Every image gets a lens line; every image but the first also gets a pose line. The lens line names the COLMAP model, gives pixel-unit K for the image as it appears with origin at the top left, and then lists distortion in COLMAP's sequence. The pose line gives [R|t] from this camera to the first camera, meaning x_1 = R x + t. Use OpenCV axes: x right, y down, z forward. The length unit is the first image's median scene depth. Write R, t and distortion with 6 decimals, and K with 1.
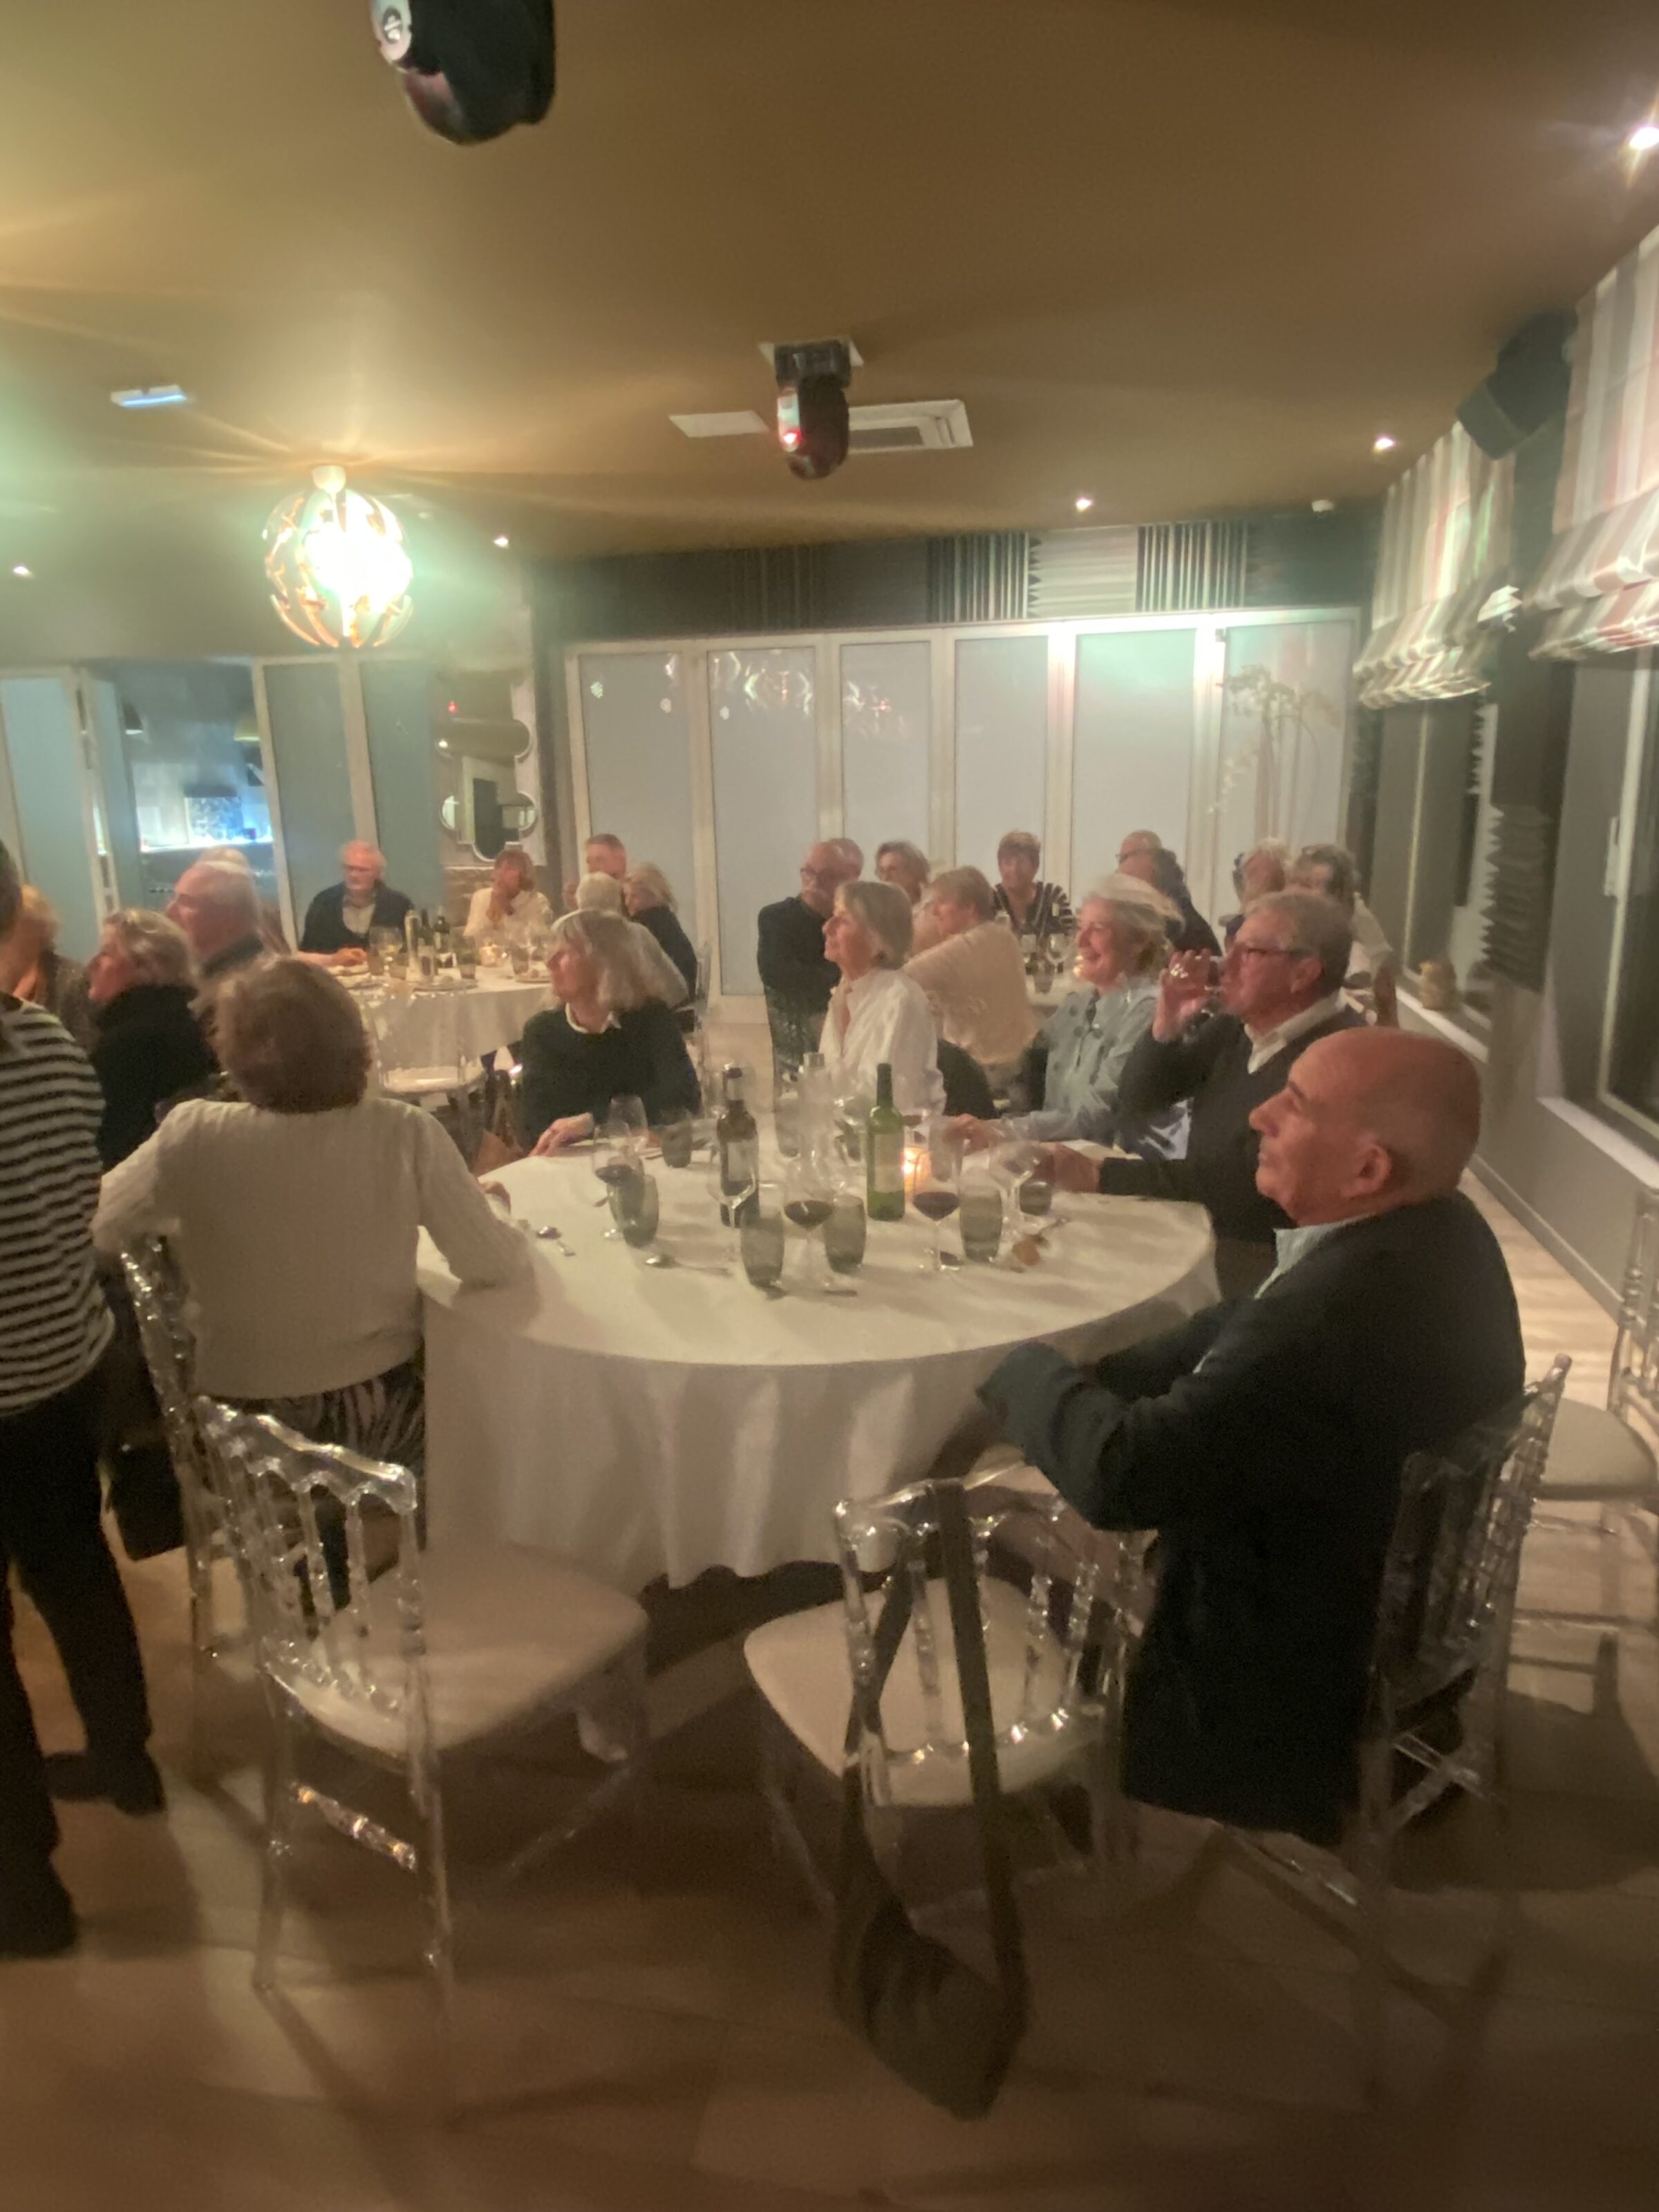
lens RADIAL K [[1277.9, 0, 829.5], [0, 1277.9, 1106.0], [0, 0, 1]] dist [0.000472, 0.000428]
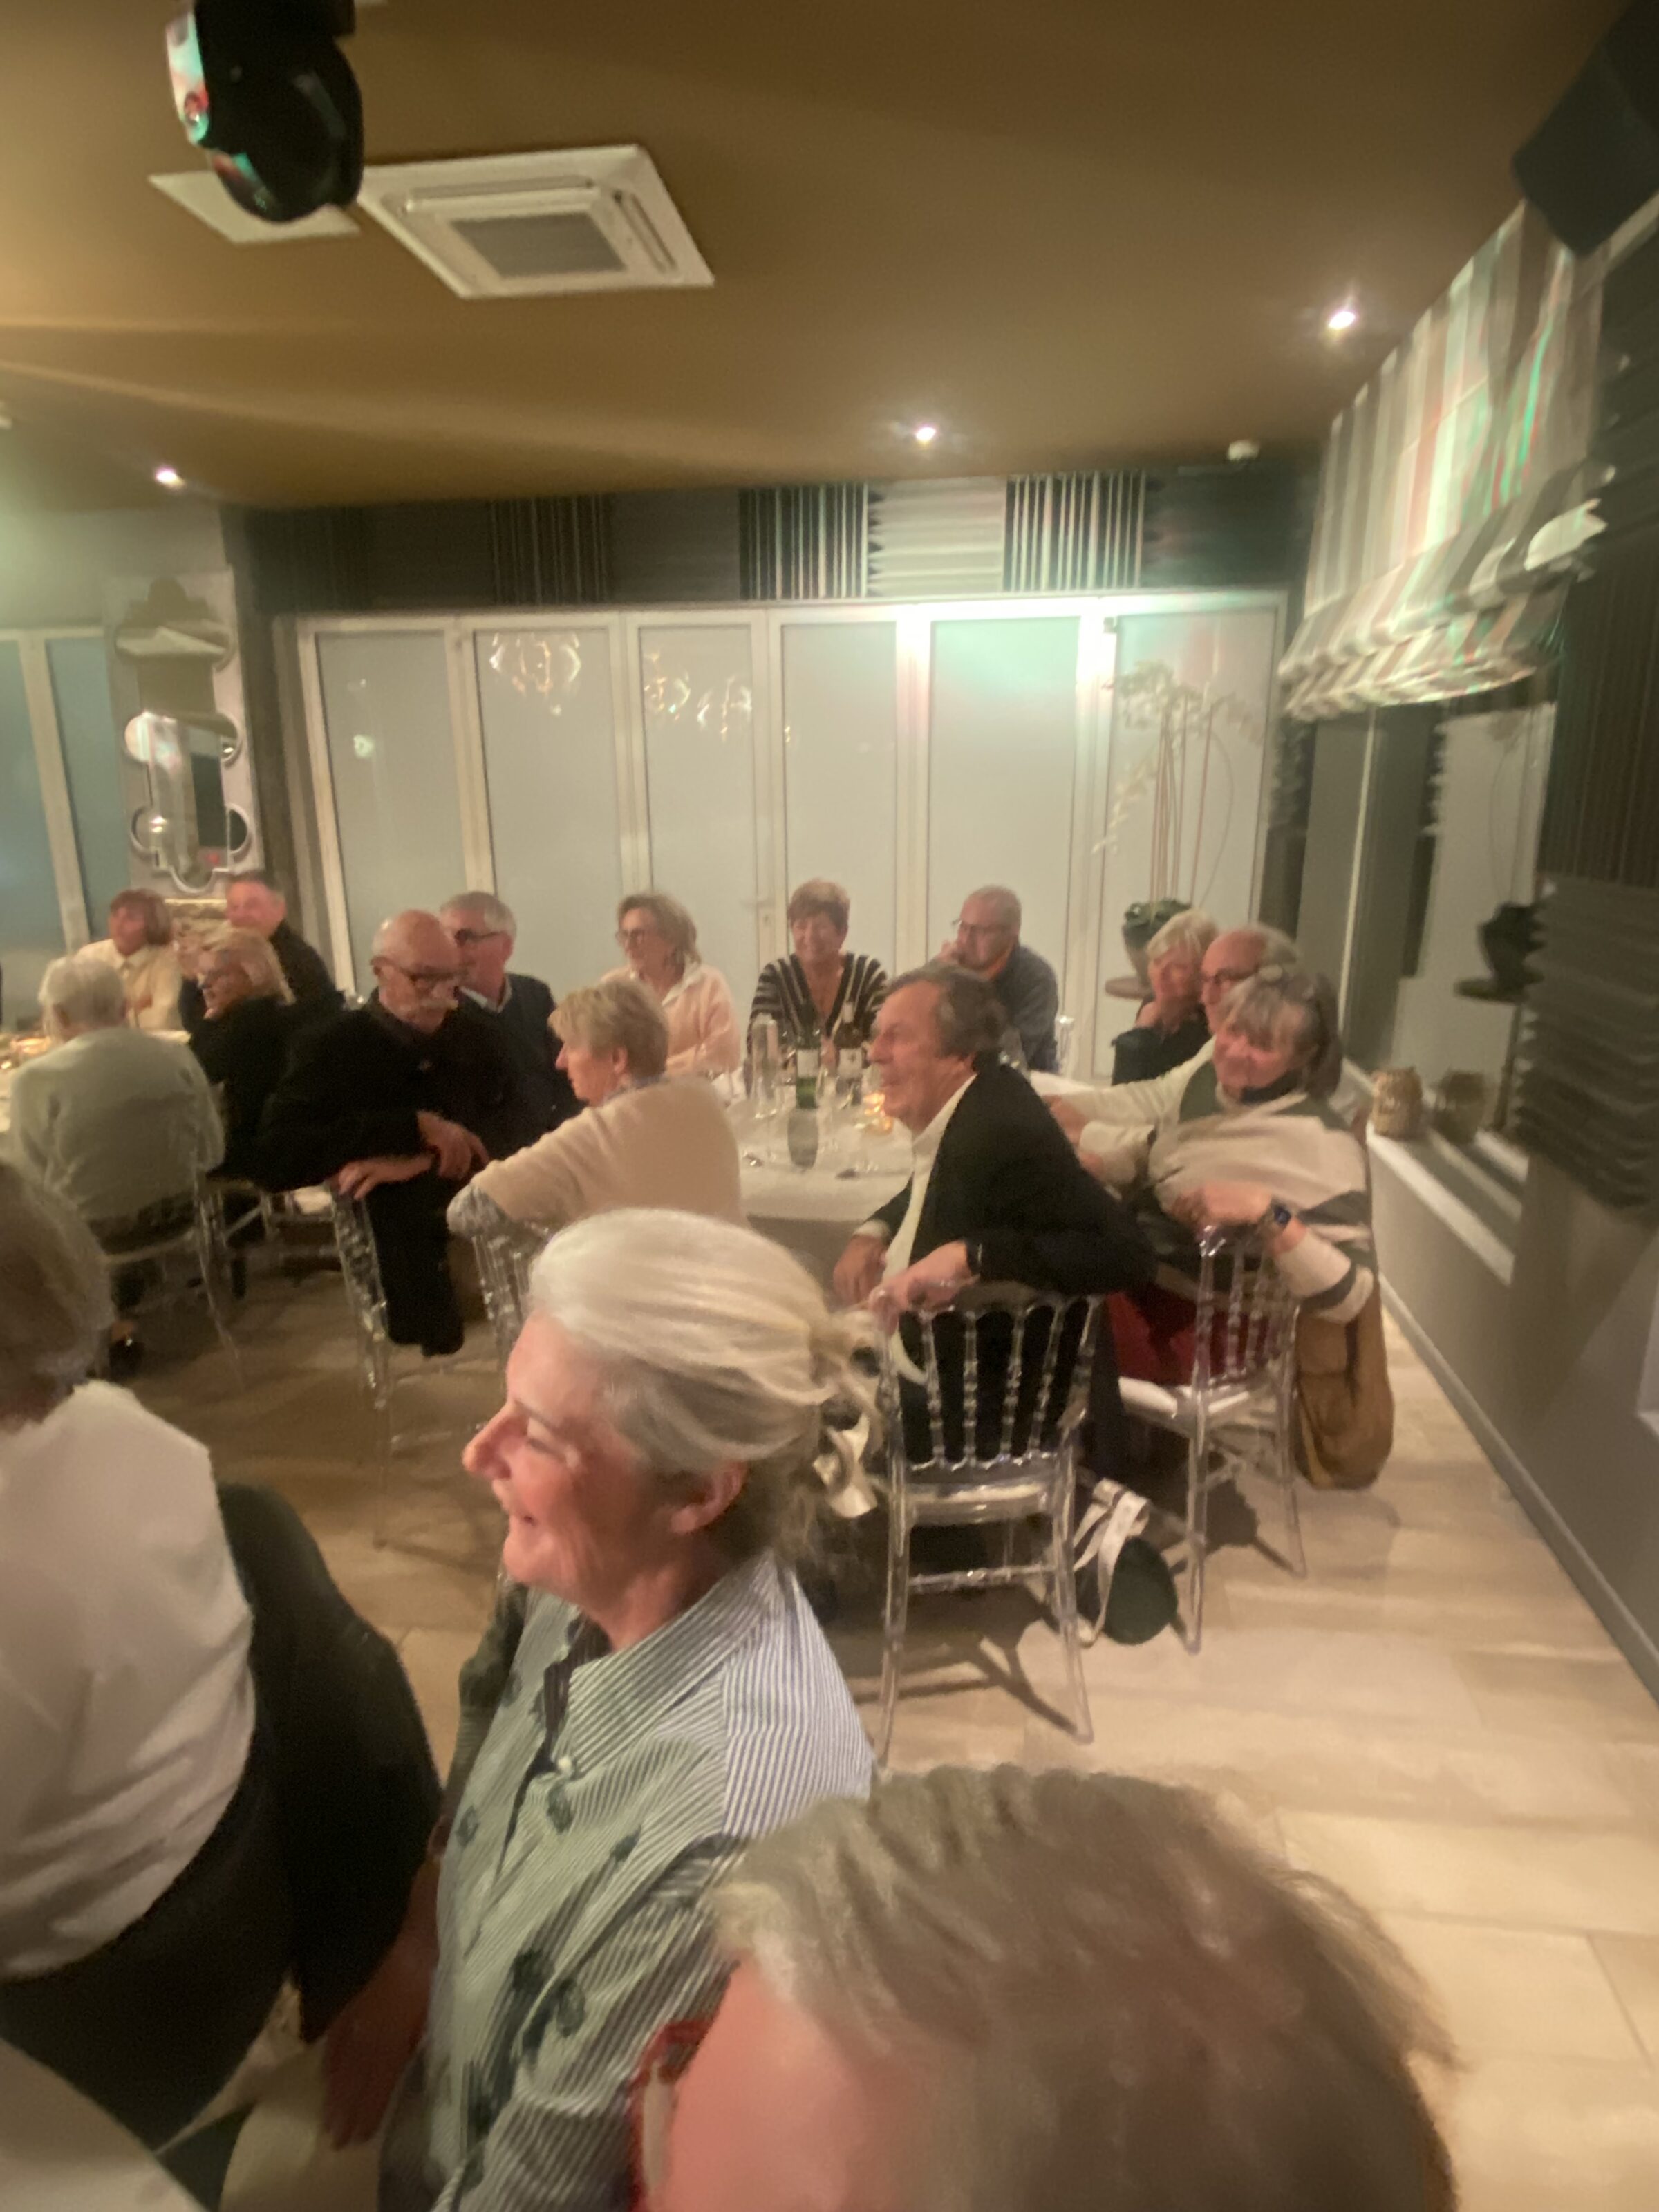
lens RADIAL K [[1166.1, 0, 829.5], [0, 1166.1, 1106.0], [0, 0, 1]] dist [-0.002592, -0.000493]
pose [[0.998505, 0.005426, 0.054396, 0.100703], [-0.006149, 0.999895, 0.013145, -0.084240], [-0.054319, -0.013460, 0.998433, 0.302936]]
